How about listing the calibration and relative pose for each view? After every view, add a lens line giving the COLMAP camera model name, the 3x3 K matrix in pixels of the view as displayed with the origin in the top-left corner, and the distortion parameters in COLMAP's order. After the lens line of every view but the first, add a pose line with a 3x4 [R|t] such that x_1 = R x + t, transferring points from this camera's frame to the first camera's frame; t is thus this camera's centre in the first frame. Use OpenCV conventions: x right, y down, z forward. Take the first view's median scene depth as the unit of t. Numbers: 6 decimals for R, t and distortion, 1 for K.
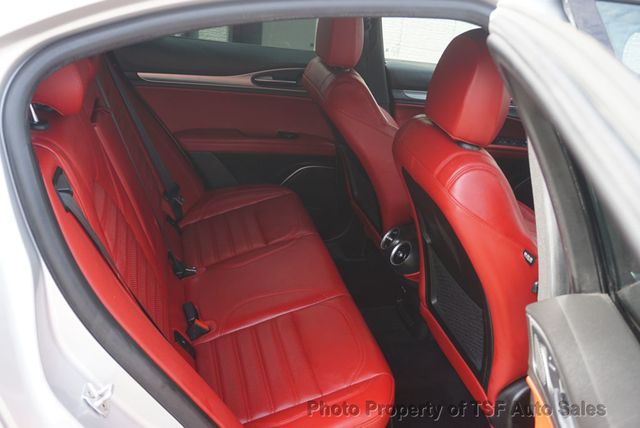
lens RADIAL K [[740.7, 0, 320.8], [0, 740.7, 214.2], [0, 0, 1]] dist [0.037113, 0.000000]
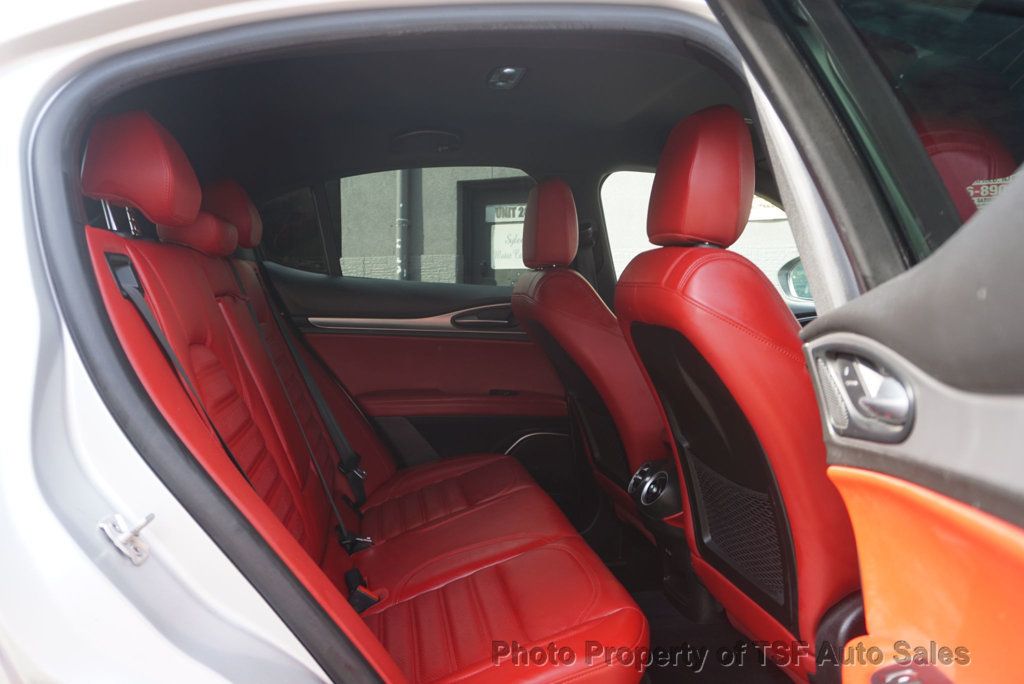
lens RADIAL K [[881.1, 0, 508.6], [0, 881.1, 337.3], [0, 0, 1]] dist [-0.020034, 0.023134]
pose [[0.992376, -0.091155, -0.082944, 0.056885], [0.055867, 0.932614, -0.356525, 0.222890], [0.109854, 0.349173, 0.930597, 0.172991]]
